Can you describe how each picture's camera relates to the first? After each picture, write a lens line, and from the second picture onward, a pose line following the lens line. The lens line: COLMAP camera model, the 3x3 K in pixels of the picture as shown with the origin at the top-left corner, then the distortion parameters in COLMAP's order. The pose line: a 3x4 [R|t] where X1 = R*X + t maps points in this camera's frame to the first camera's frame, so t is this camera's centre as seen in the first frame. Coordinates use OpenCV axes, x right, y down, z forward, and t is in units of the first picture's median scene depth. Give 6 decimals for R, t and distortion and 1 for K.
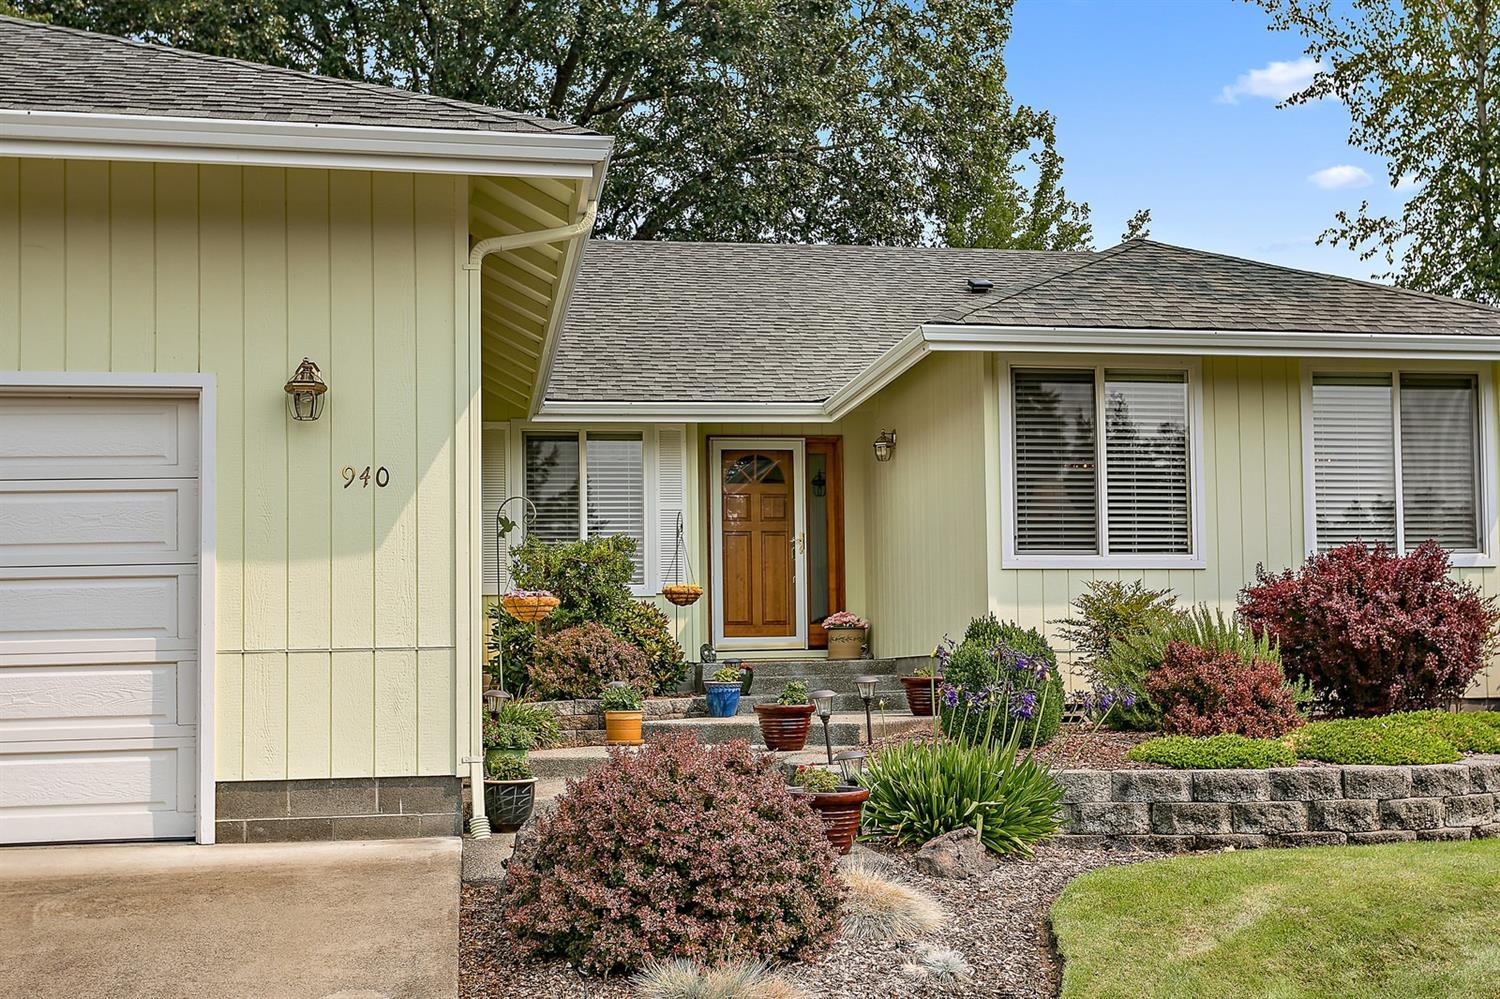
lens RADIAL K [[1715.9, 0, 750.0], [0, 1715.9, 499.5], [0, 0, 1]] dist [0.007440, 0.016079]
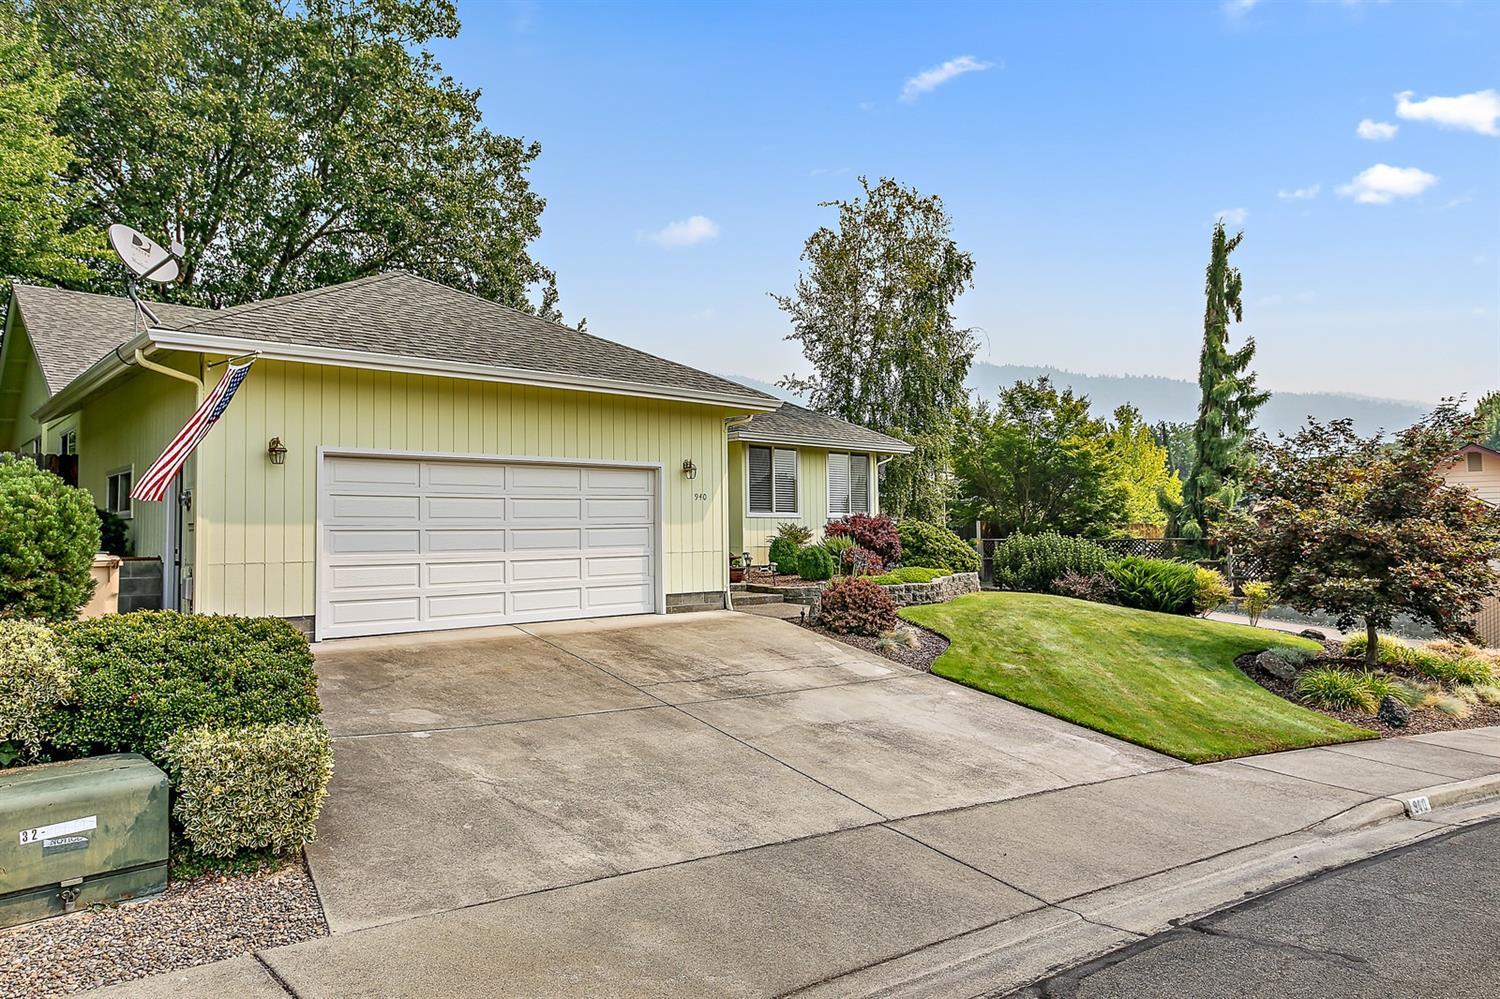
lens RADIAL K [[1014.0, 0, 750.0], [0, 1014.0, 499.5], [0, 0, 1]] dist [0.000697, 0.000031]
pose [[0.839678, 0.028187, 0.542352, -1.145813], [-0.061790, 0.997126, 0.043841, -0.094500], [-0.539558, -0.070324, 0.839006, -0.597483]]
